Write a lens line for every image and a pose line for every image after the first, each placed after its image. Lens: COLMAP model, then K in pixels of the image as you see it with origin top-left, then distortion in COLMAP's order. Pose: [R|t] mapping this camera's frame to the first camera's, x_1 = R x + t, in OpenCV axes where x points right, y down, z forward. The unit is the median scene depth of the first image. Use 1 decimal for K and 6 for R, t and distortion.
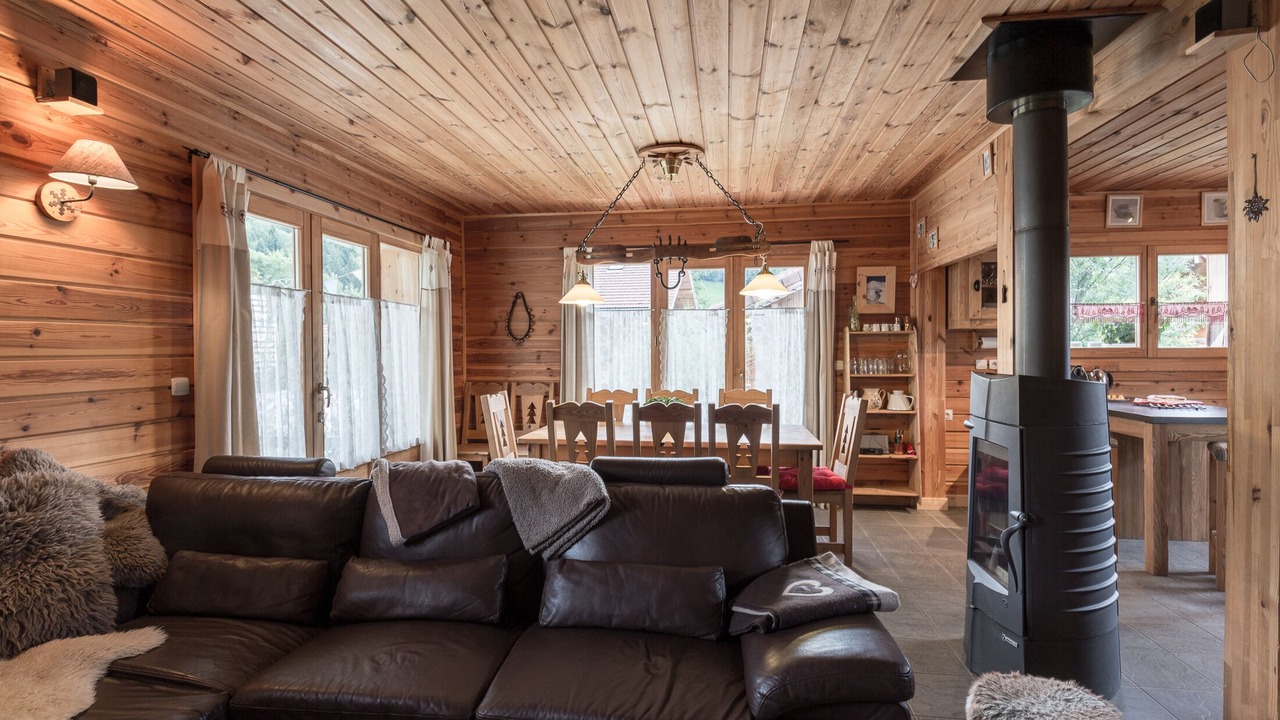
lens RADIAL K [[604.1, 0, 633.2], [0, 604.1, 349.1], [0, 0, 1]] dist [0.008569, -0.012141]
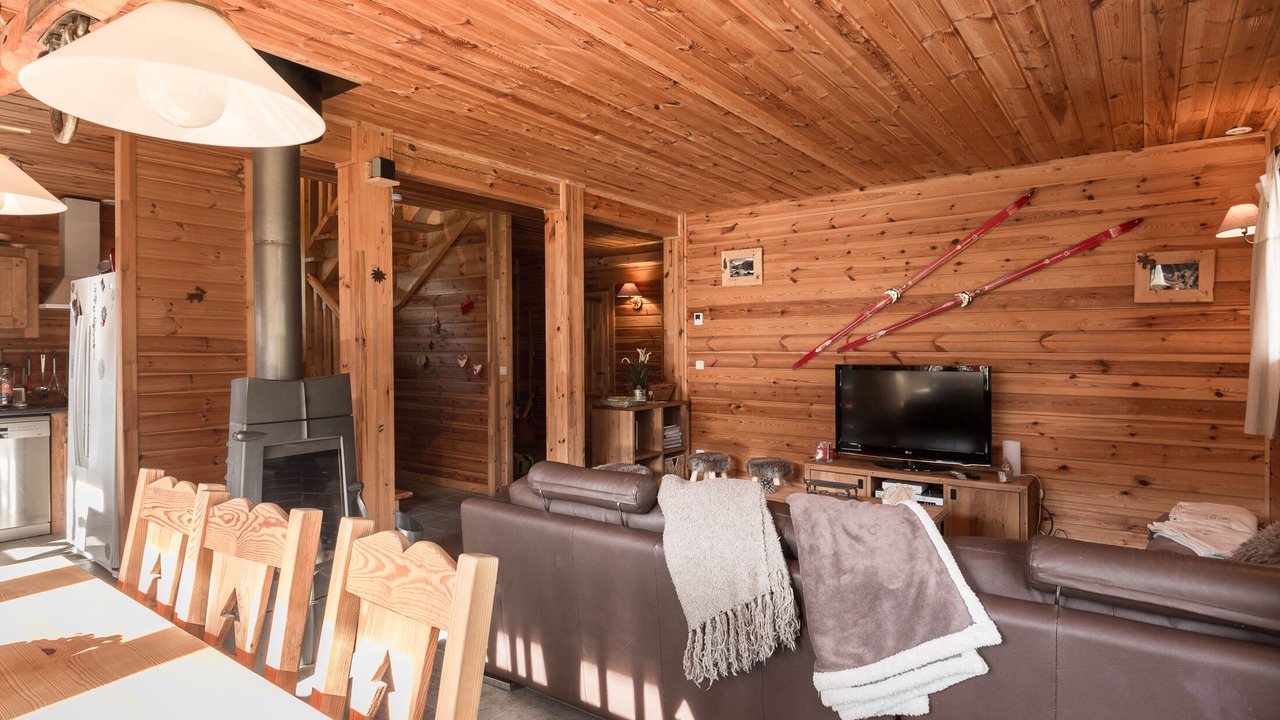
lens RADIAL K [[697.1, 0, 645.2], [0, 697.1, 351.0], [0, 0, 1]] dist [-0.007687, -0.000473]
pose [[-0.887301, 0.006756, 0.461141, -0.275275], [0.009494, 0.999948, 0.003616, -0.000148], [-0.461092, 0.007587, -0.887320, 0.998575]]
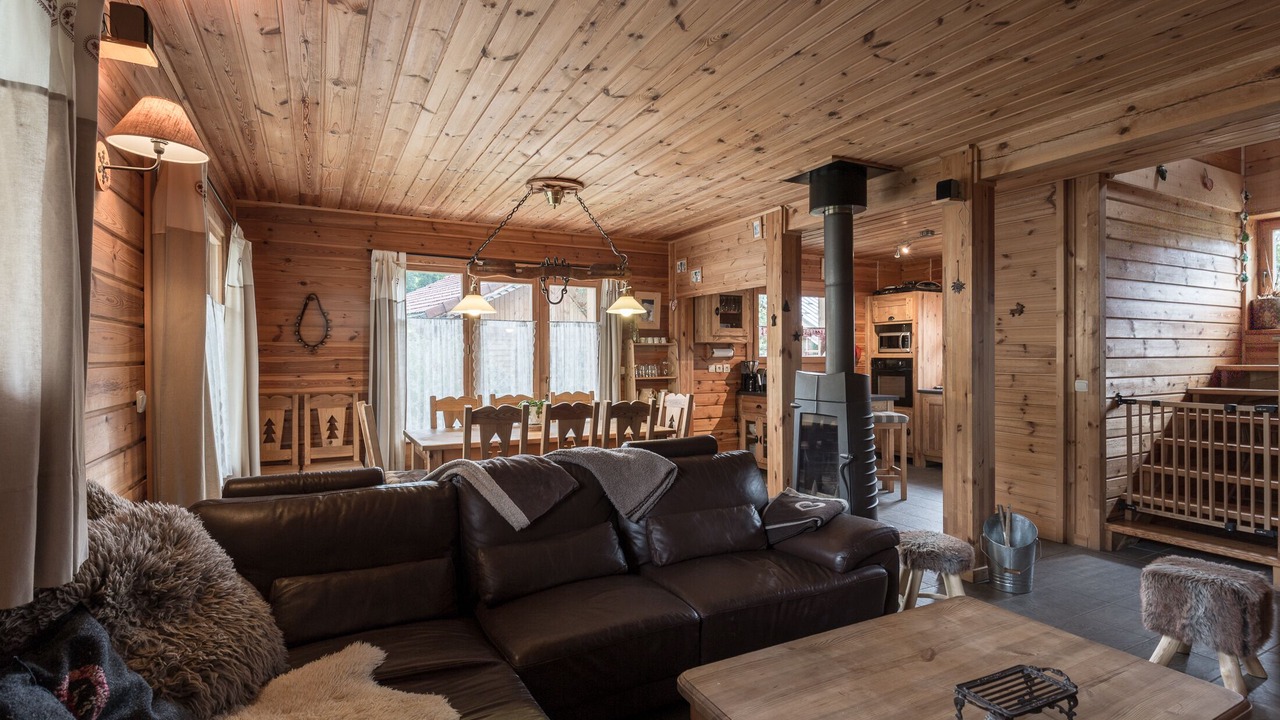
lens RADIAL K [[604.1, 0, 637.6], [0, 604.1, 352.3], [0, 0, 1]] dist [0.008569, -0.012141]
pose [[0.819951, 0.005764, 0.572405, -0.401221], [0.000000, 0.999949, -0.010069, 0.002656], [-0.572434, 0.008256, 0.819909, -0.022009]]
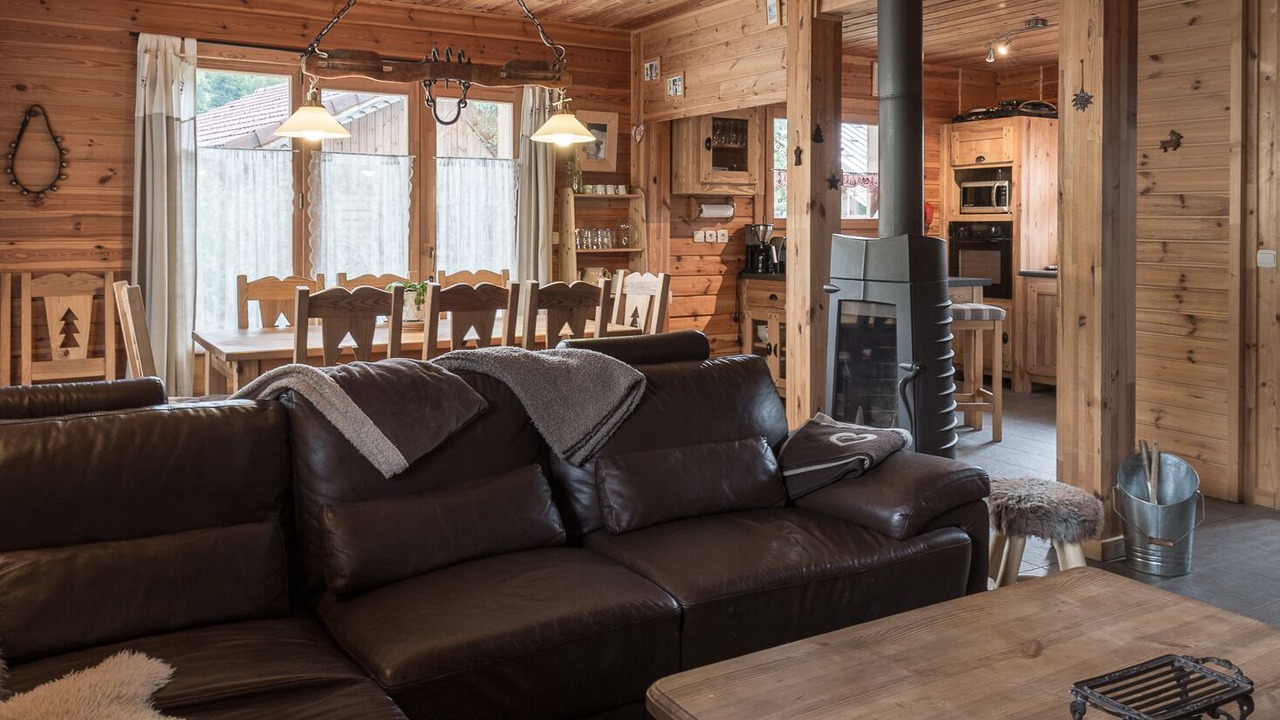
lens RADIAL K [[980.6, 0, 639.5], [0, 980.6, 224.8], [0, 0, 1]] dist [0.004455, 0.006191]
pose [[0.782203, 0.006186, 0.622993, -0.408931], [-0.004486, 0.999981, -0.004298, 0.018194], [-0.623008, 0.000568, 0.782216, -0.027361]]
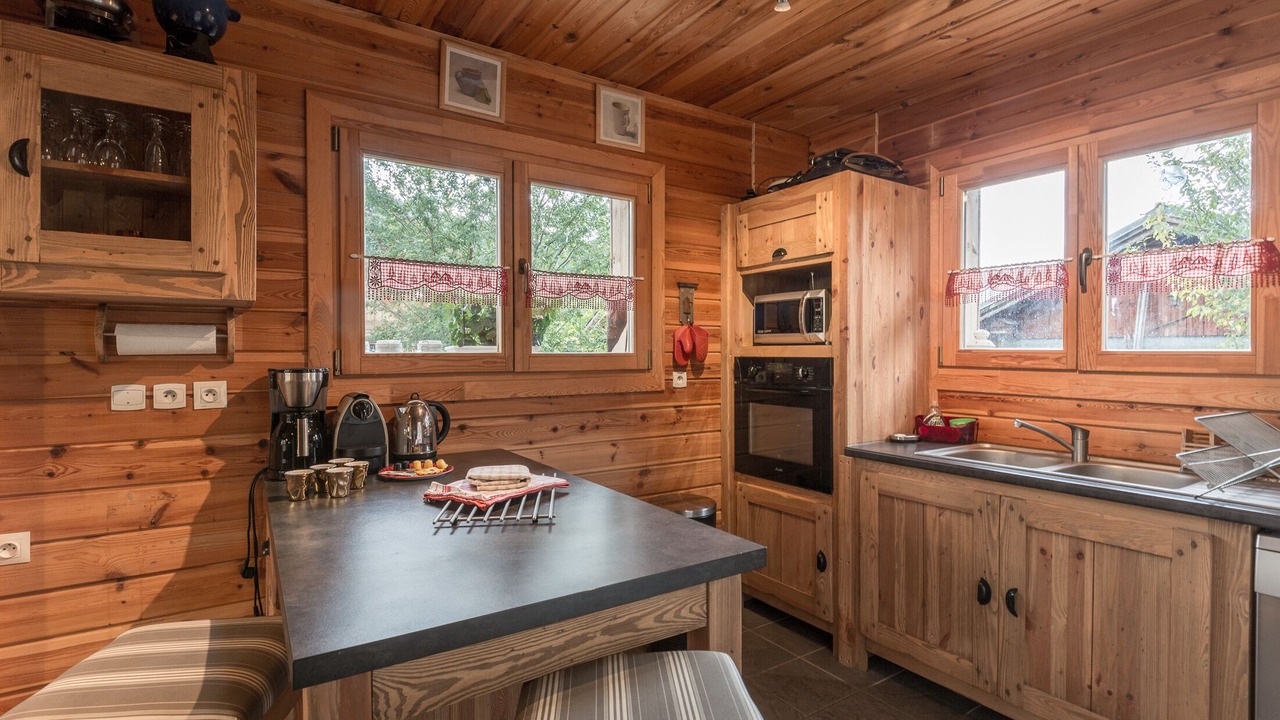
lens RADIAL K [[604.1, 0, 635.5], [0, 604.1, 346.5], [0, 0, 1]] dist [0.008569, -0.012141]
pose [[0.755738, 0.010419, 0.654791, 0.669657], [-0.001942, 0.999905, -0.013669, -0.001803], [-0.654871, 0.009058, 0.755687, 0.607071]]
